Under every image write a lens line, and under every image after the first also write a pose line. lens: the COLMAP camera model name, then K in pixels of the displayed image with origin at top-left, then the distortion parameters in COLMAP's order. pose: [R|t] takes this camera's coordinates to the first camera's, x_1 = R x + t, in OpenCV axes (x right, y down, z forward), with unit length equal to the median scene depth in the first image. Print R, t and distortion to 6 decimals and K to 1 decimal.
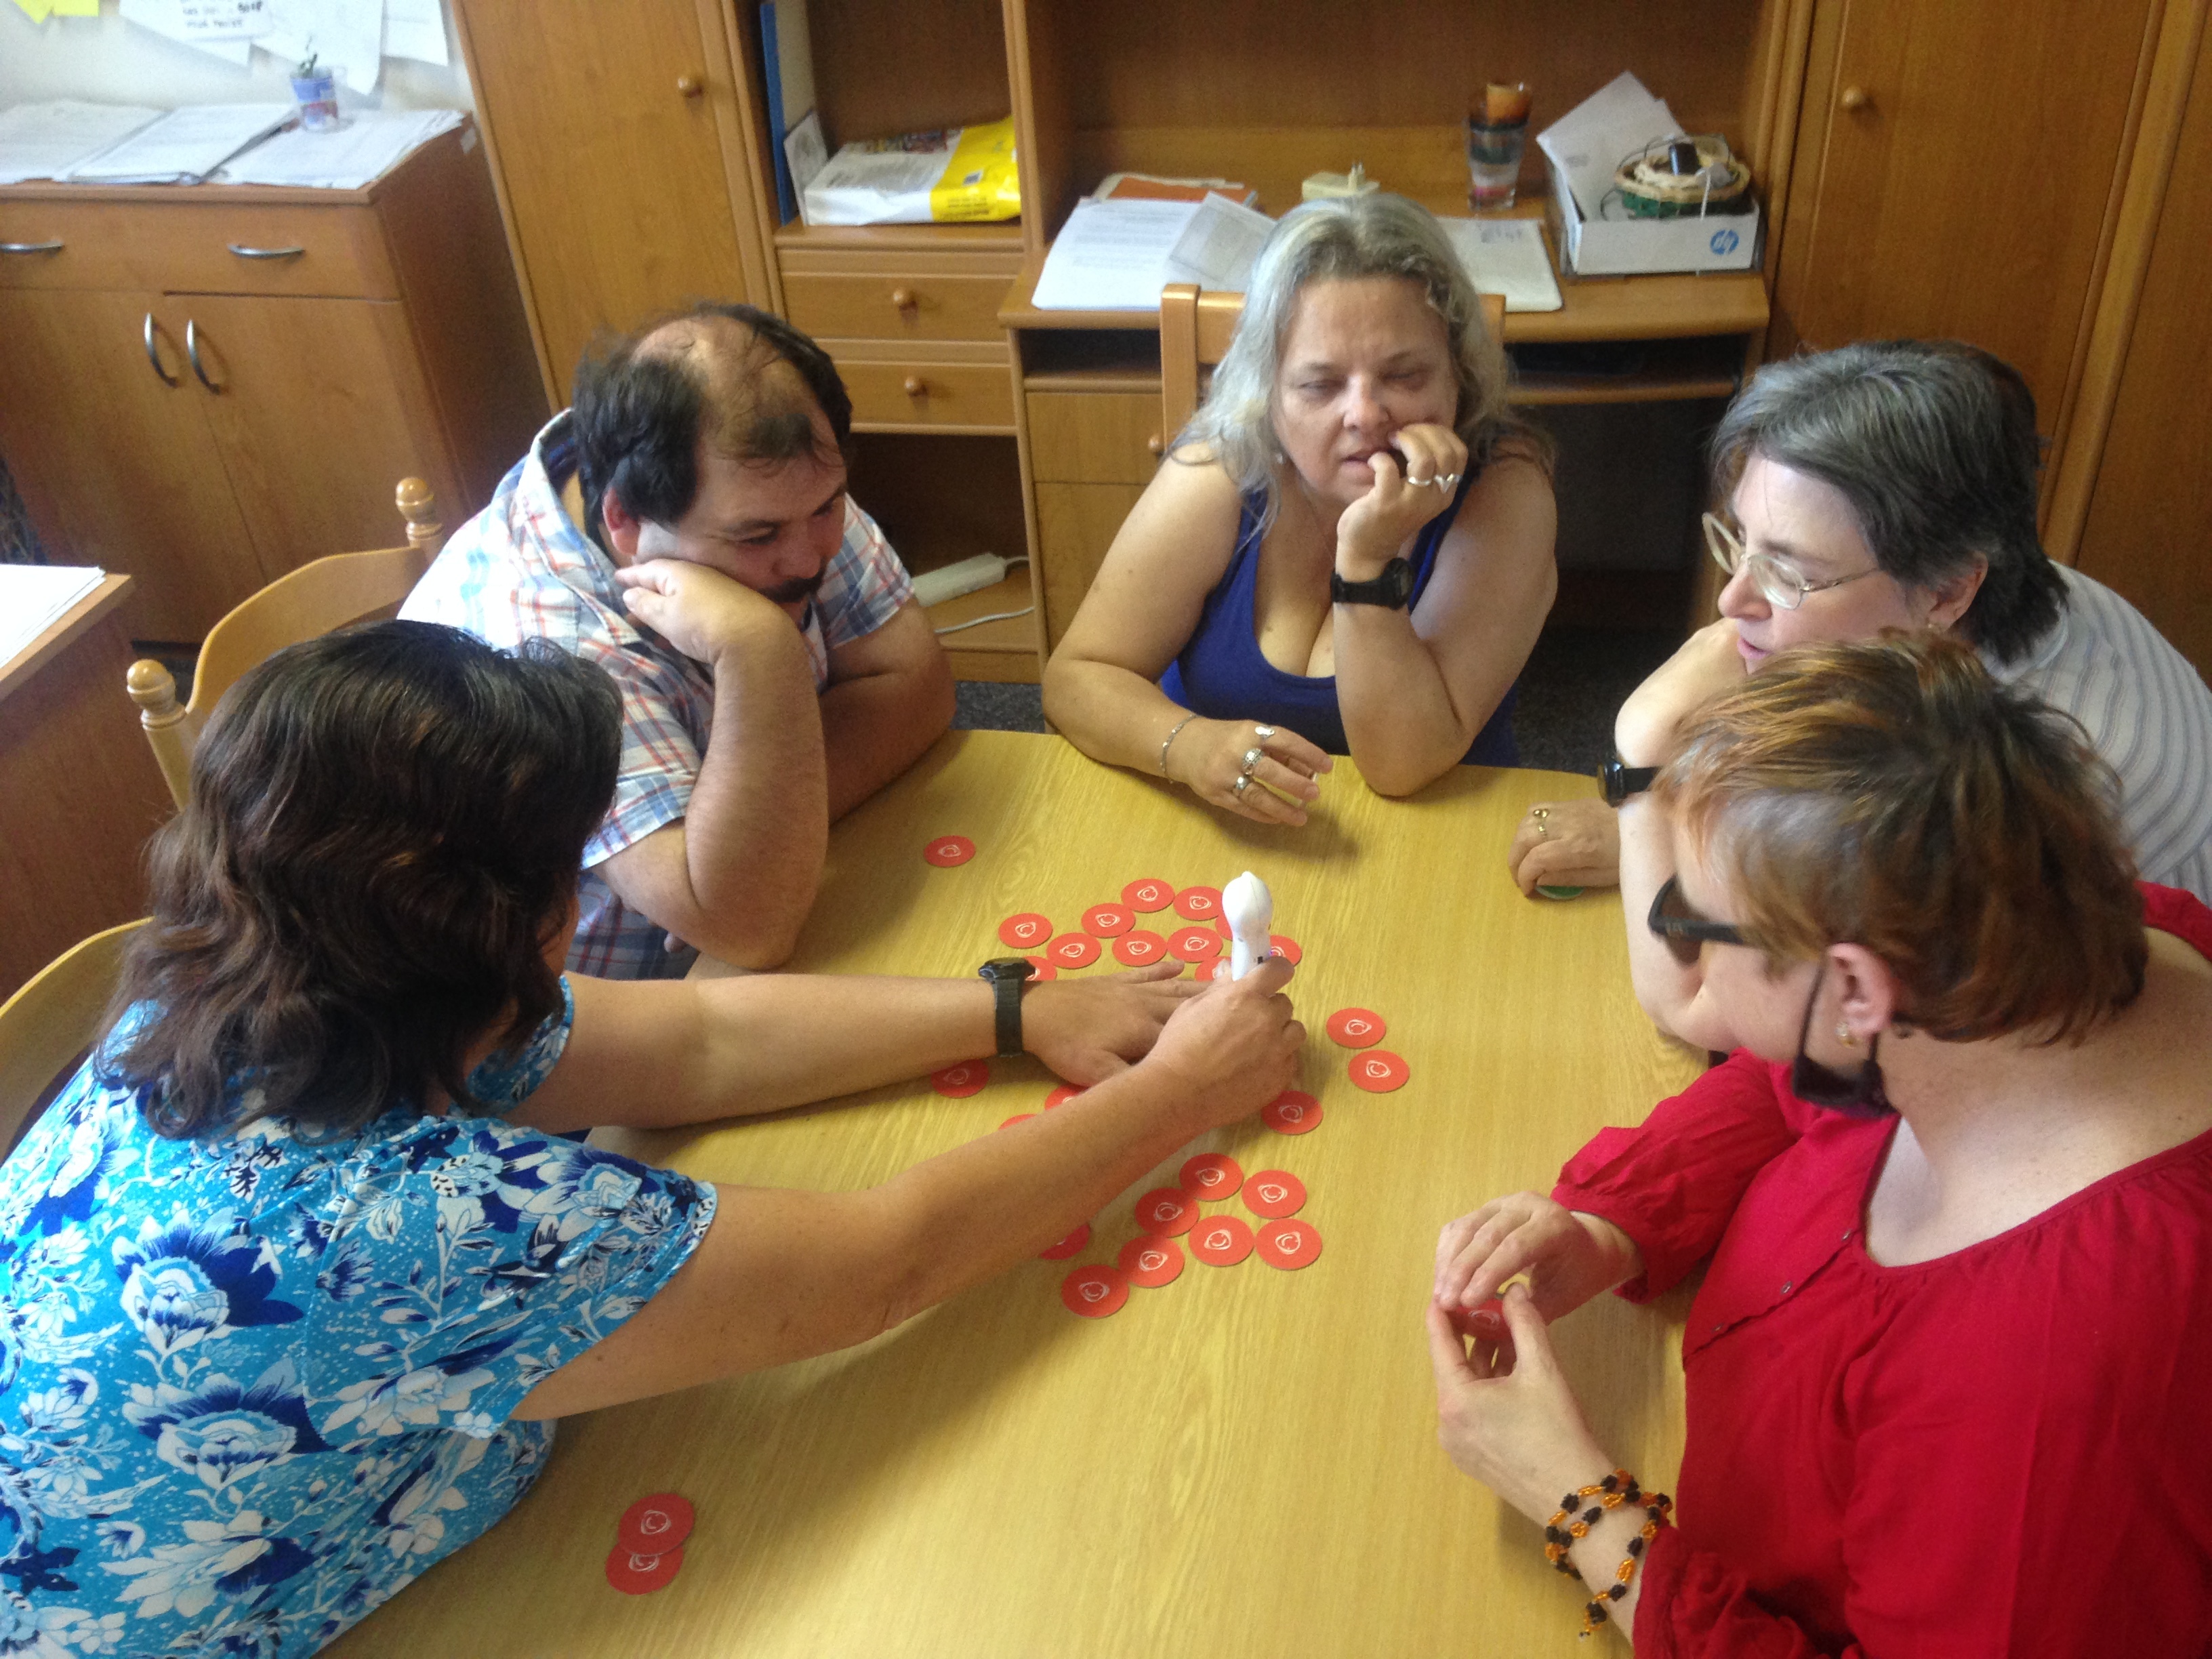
lens RADIAL K [[2005.5, 0, 1109.4], [0, 2005.5, 834.4], [0, 0, 1]] dist [0.154453, -0.199963]
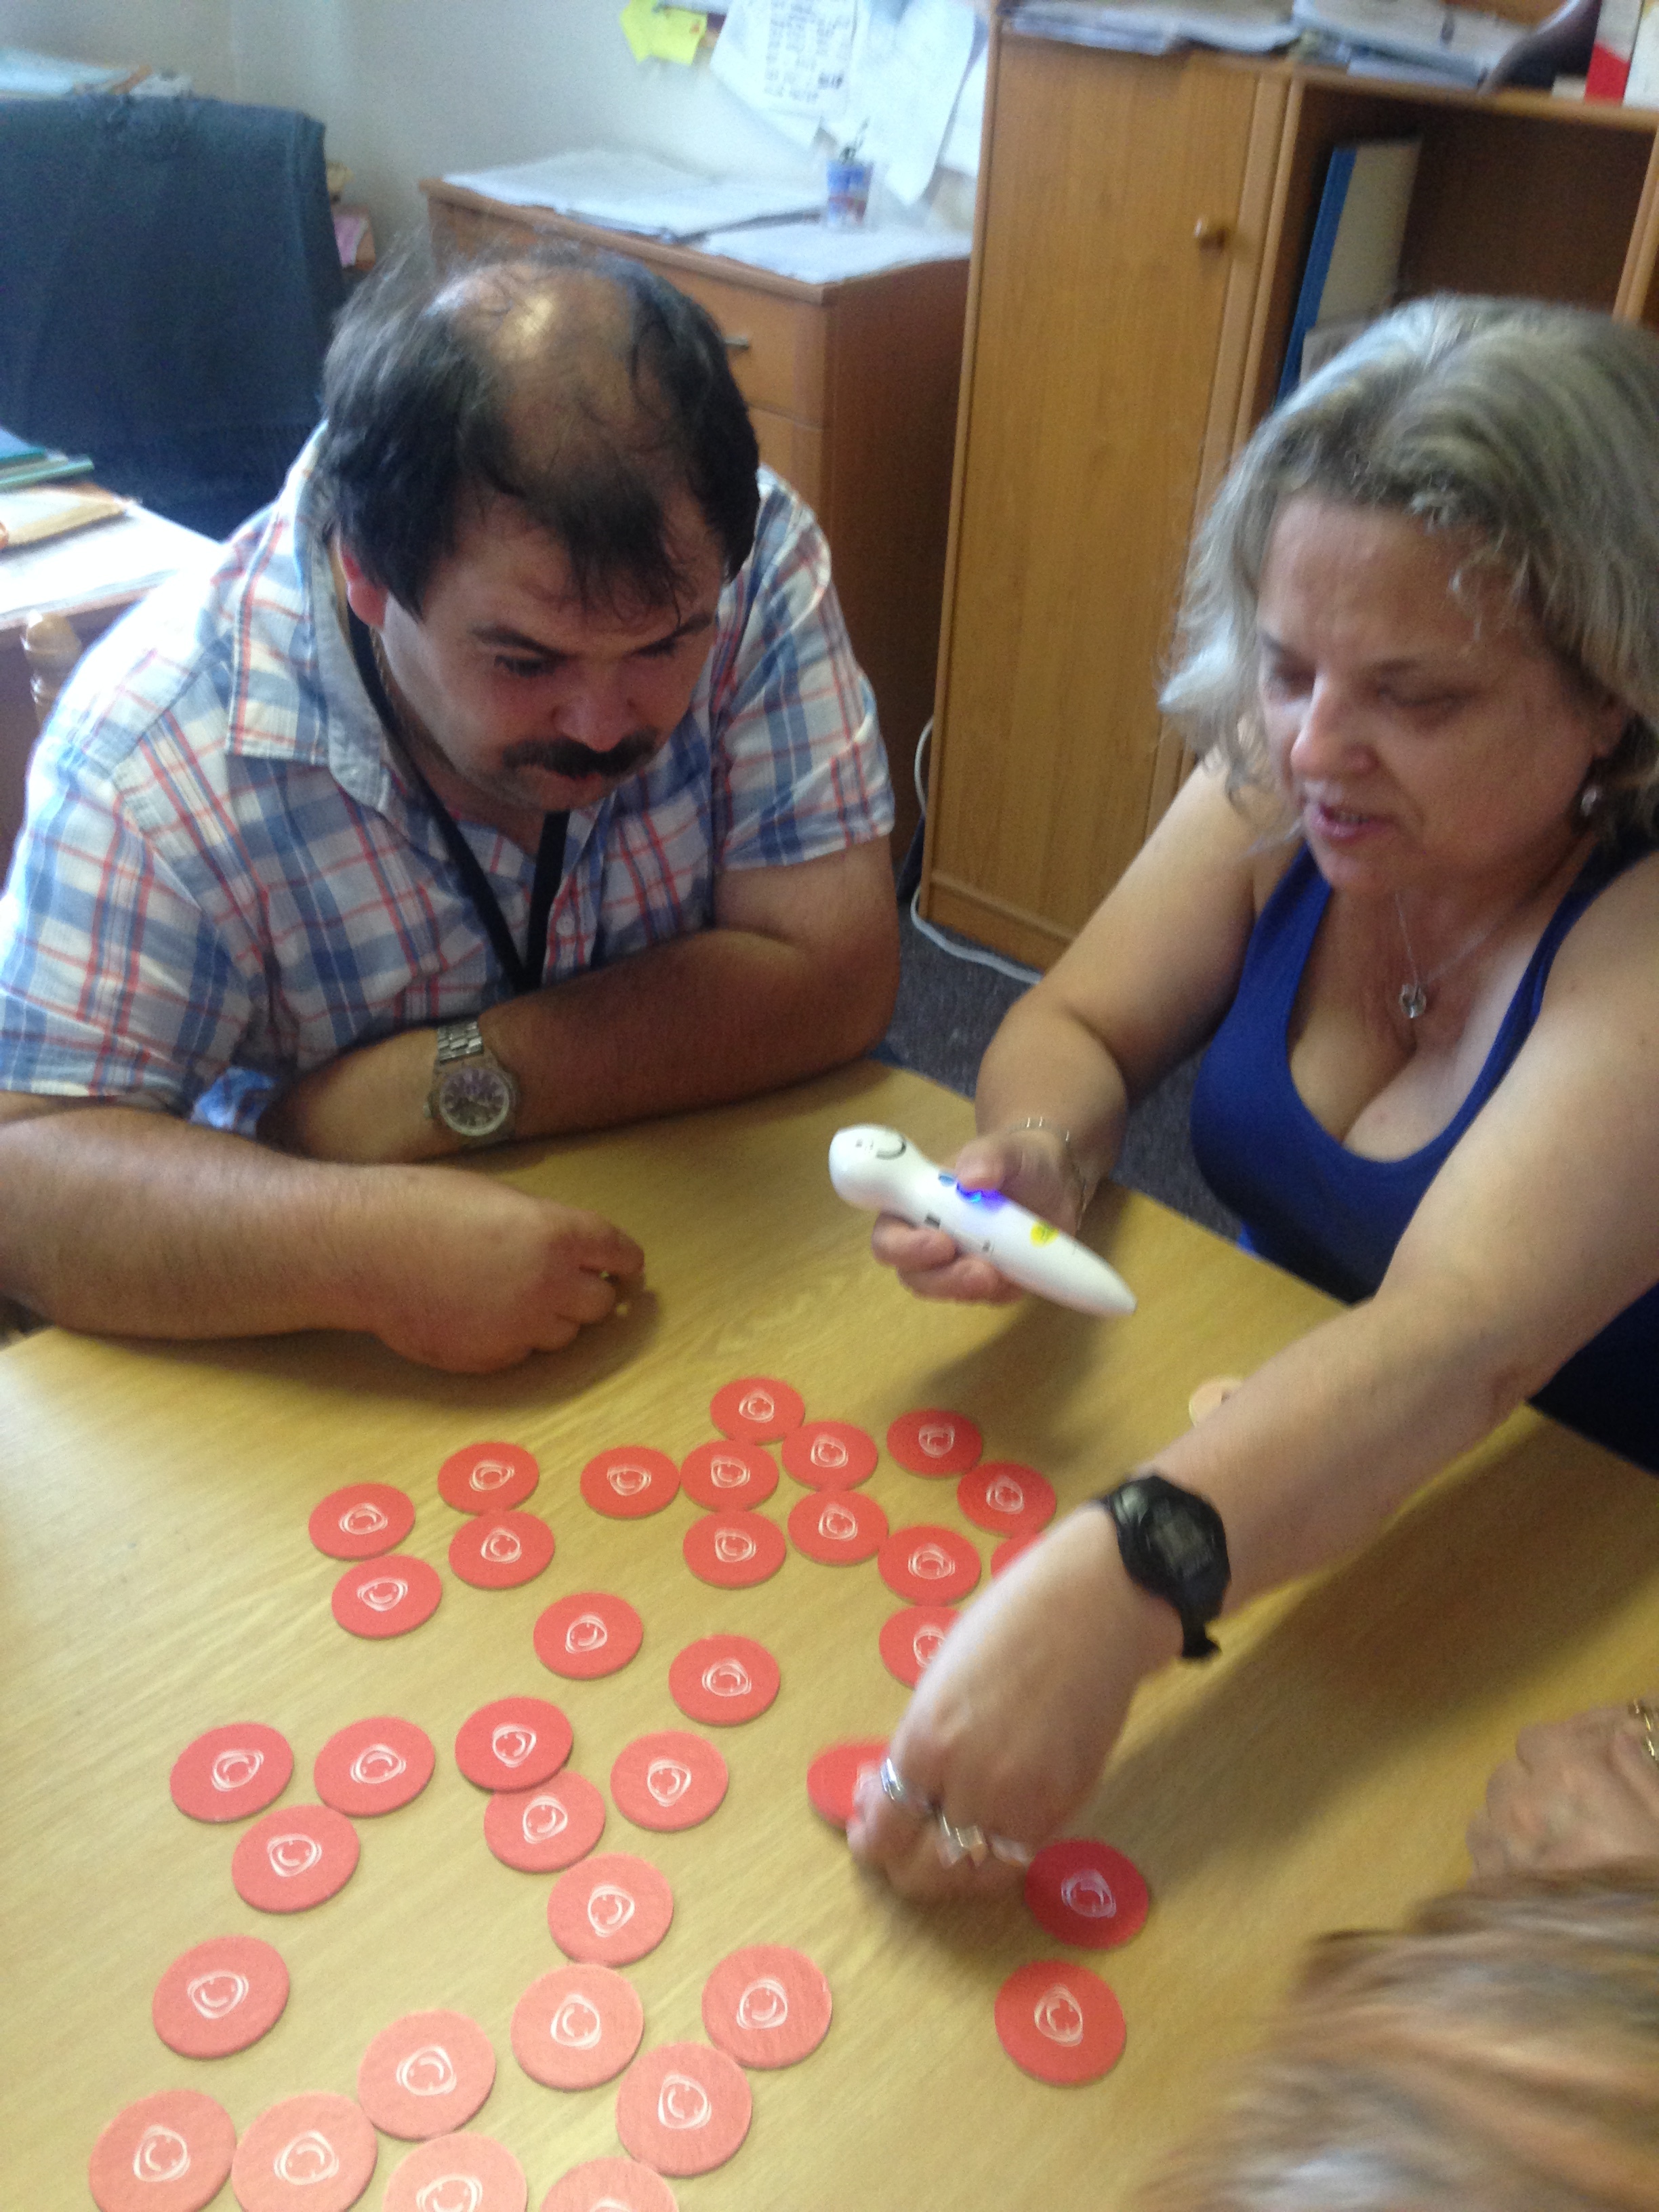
lens RADIAL K [[2005.5, 0, 827.2], [0, 2005.5, 1098.7], [0, 0, 1]] dist [0.154453, -0.199963]
pose [[0.833450, 0.371312, -0.409253, 0.109754], [-0.389620, 0.920050, 0.041285, -0.038672], [0.391863, 0.125044, 0.911486, 0.265866]]
